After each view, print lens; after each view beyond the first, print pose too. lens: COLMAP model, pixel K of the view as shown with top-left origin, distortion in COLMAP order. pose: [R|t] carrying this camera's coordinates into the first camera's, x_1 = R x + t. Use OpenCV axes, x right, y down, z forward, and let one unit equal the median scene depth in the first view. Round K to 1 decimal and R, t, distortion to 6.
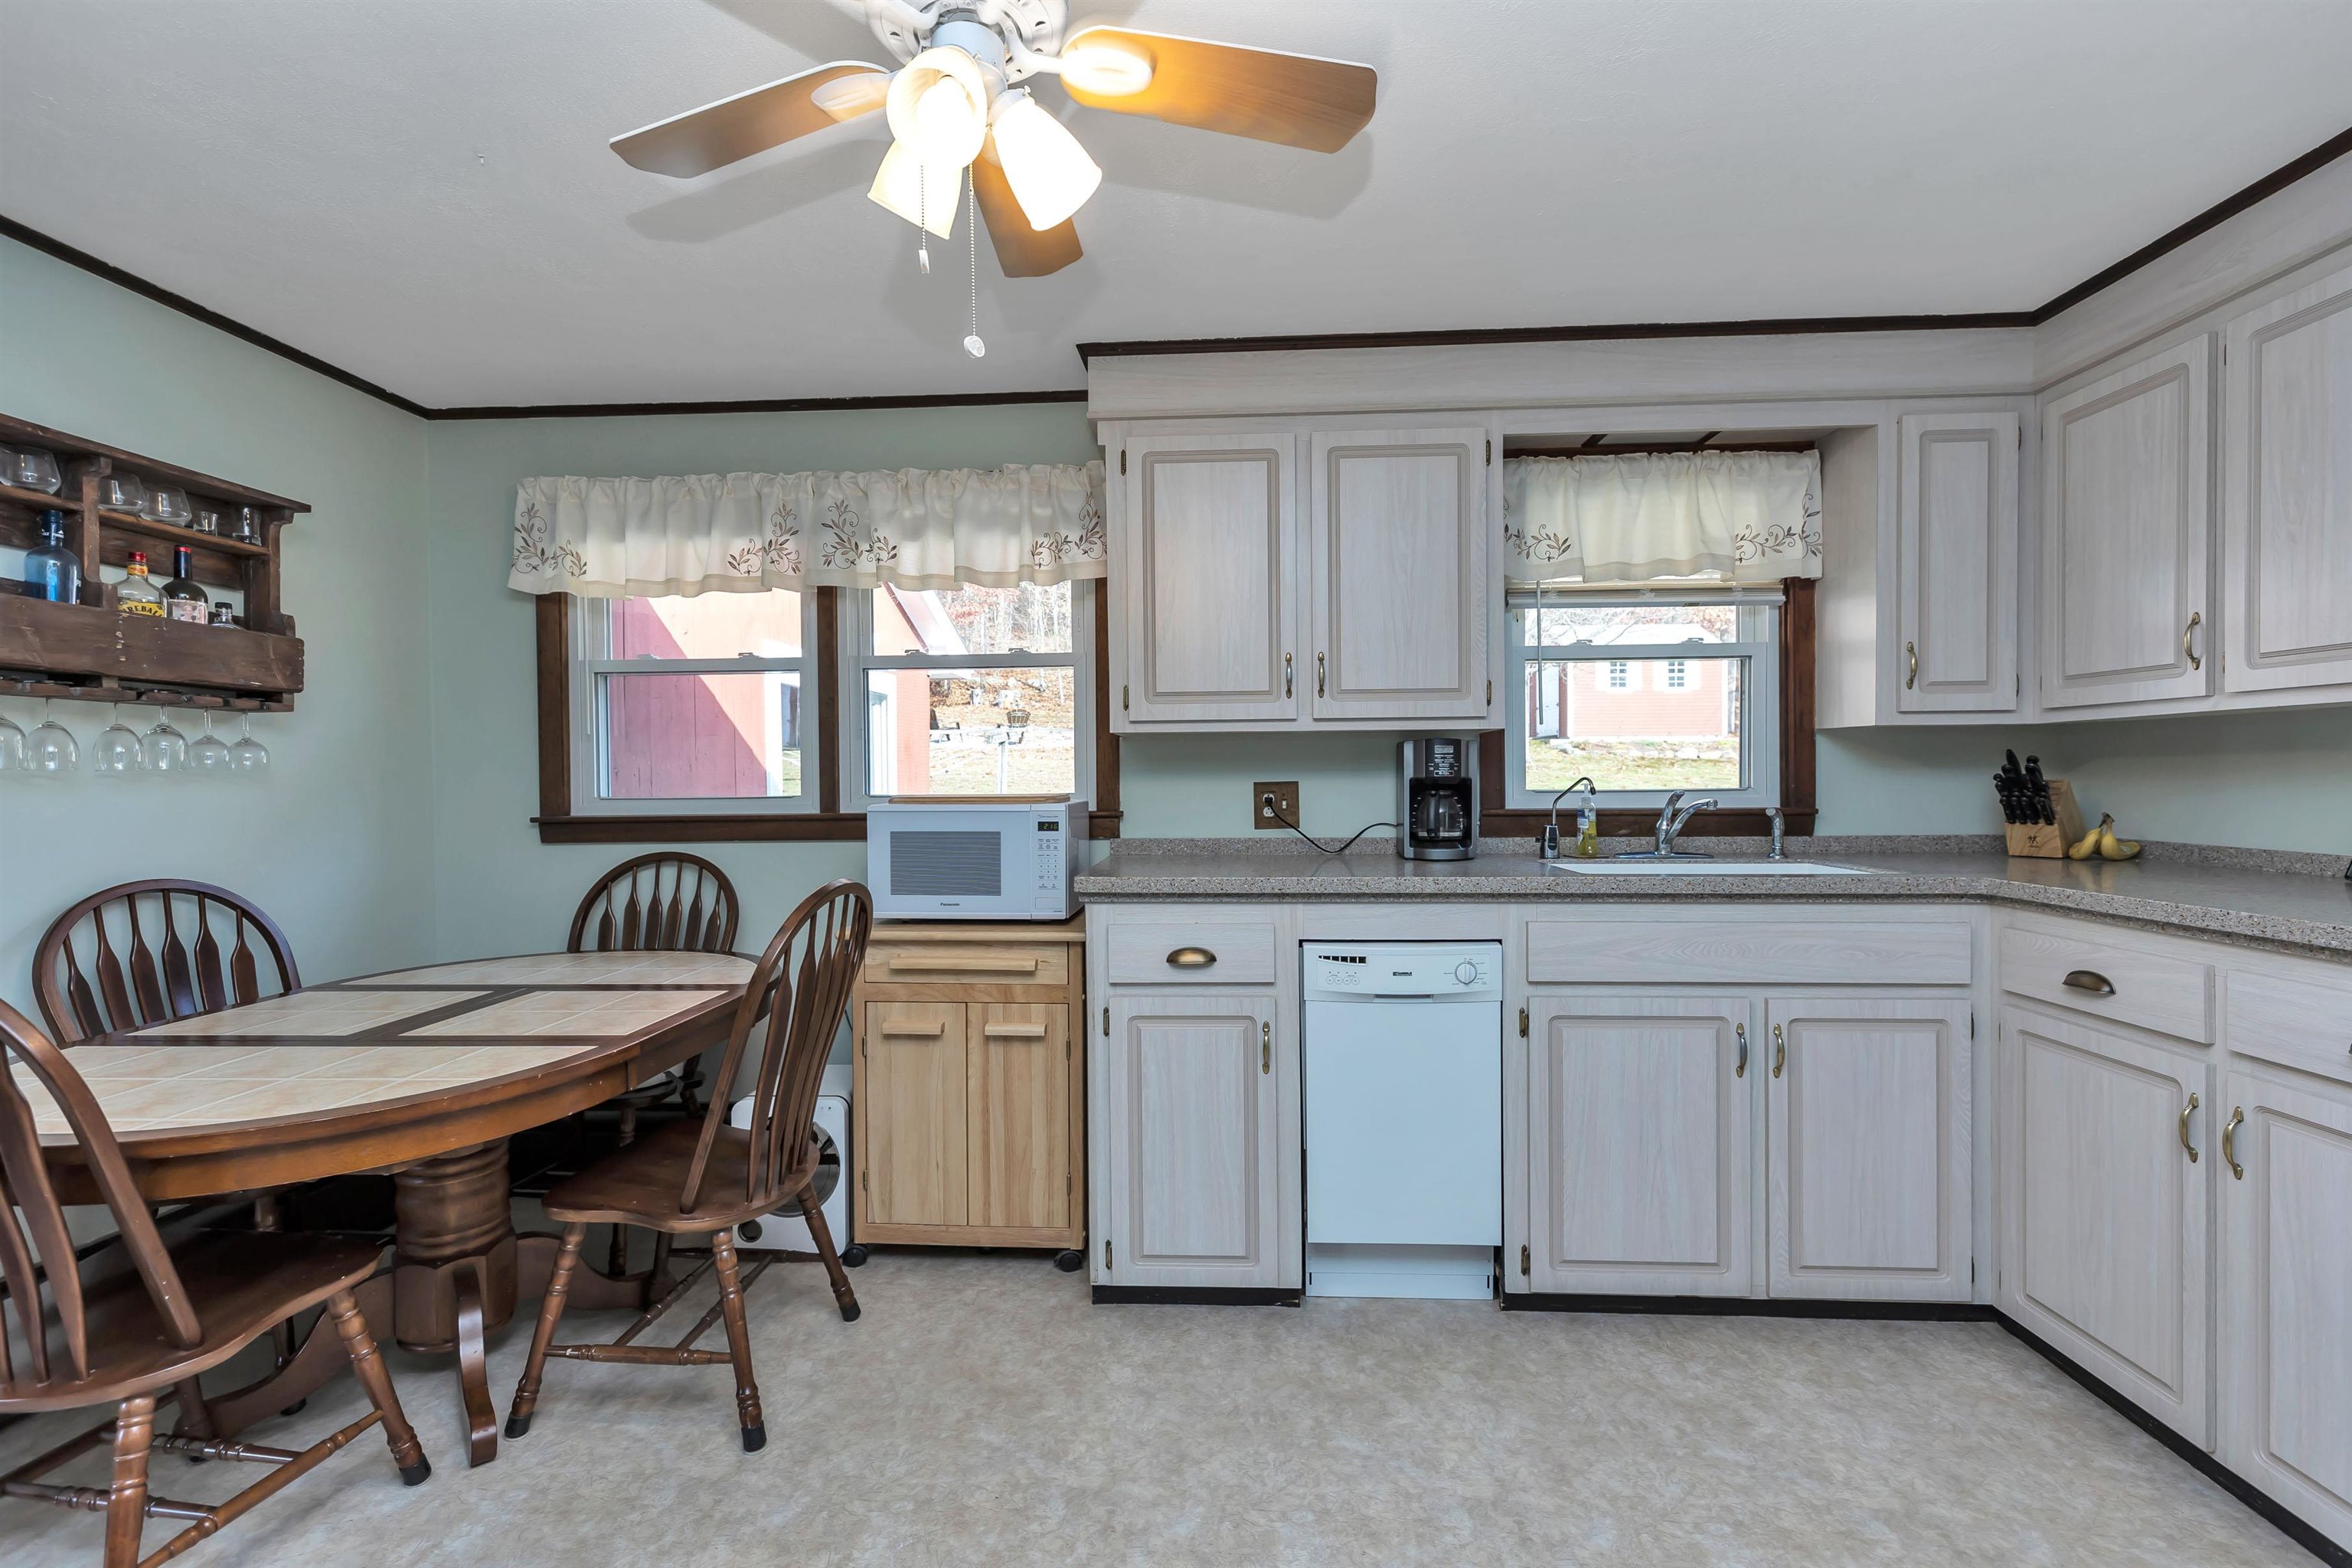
lens RADIAL K [[1099.0, 0, 1176.0], [0, 1099.0, 784.0], [0, 0, 1]] dist [-0.001876, -0.000439]
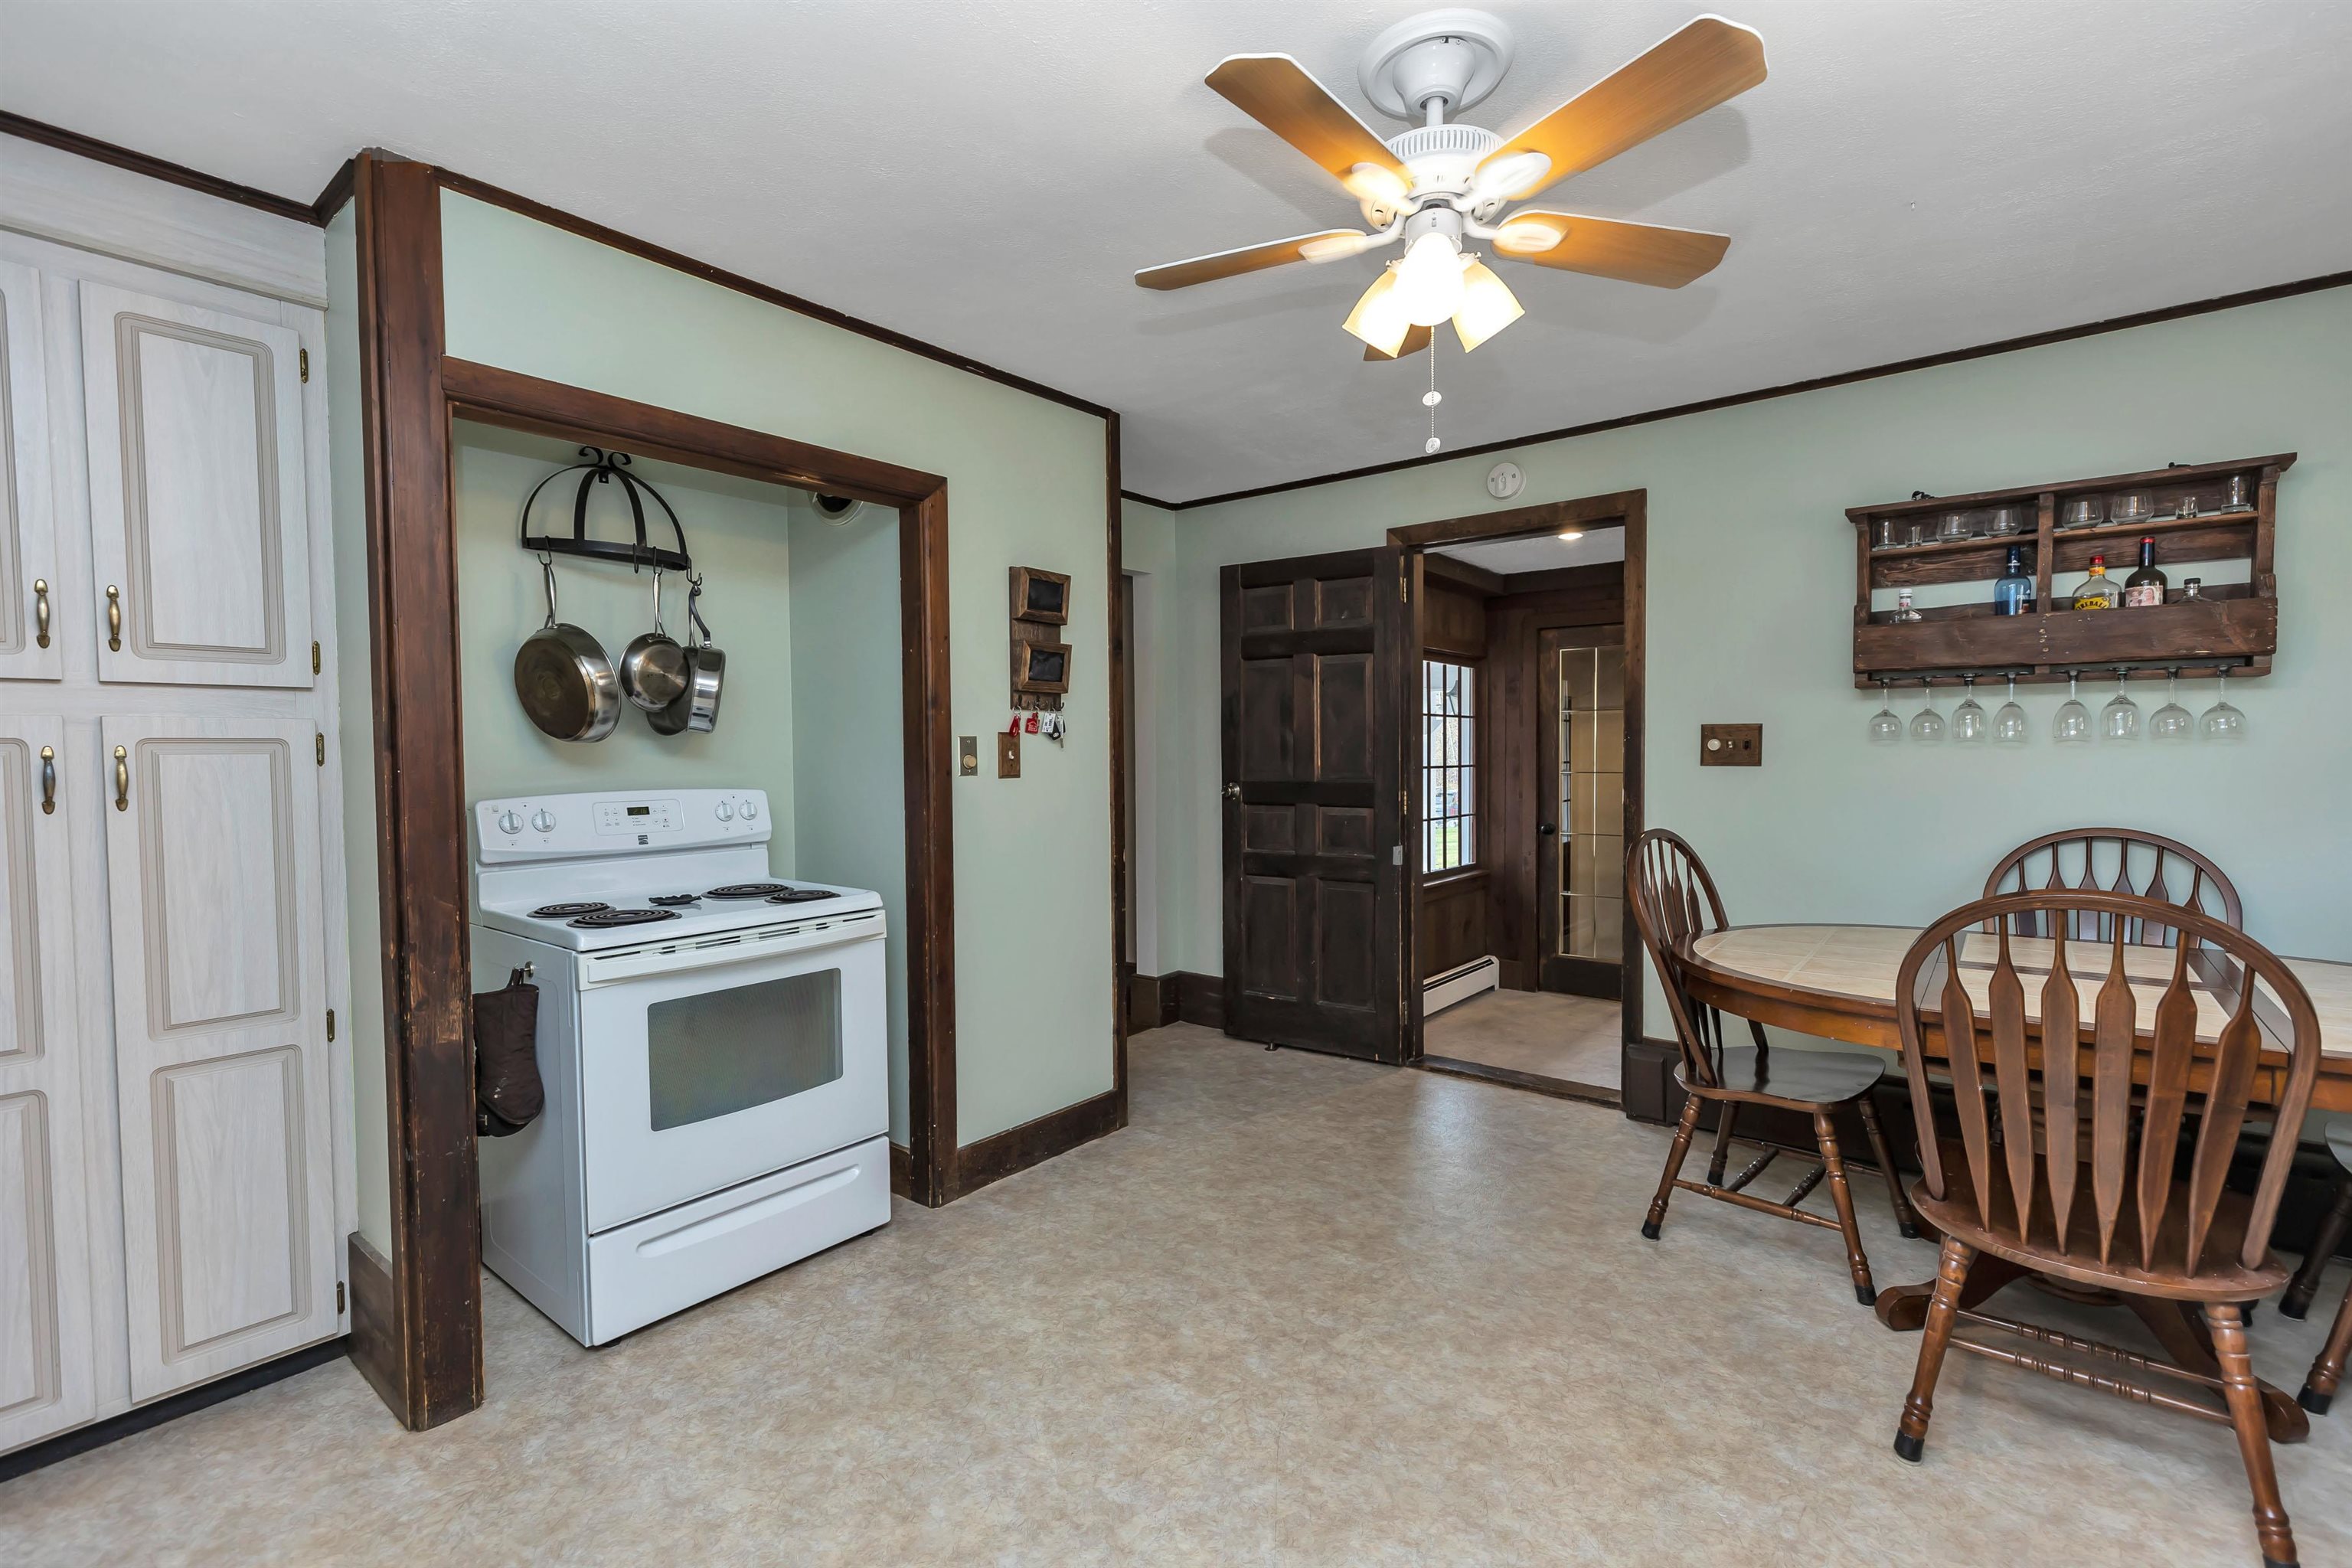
lens RADIAL K [[1043.6, 0, 1176.0], [0, 1043.6, 784.0], [0, 0, 1]] dist [-0.001069, -0.000036]
pose [[-0.579379, 0.036947, -0.814221, 0.571161], [0.005790, 0.999133, 0.041218, -0.013336], [0.815038, 0.019166, -0.579091, 0.817650]]
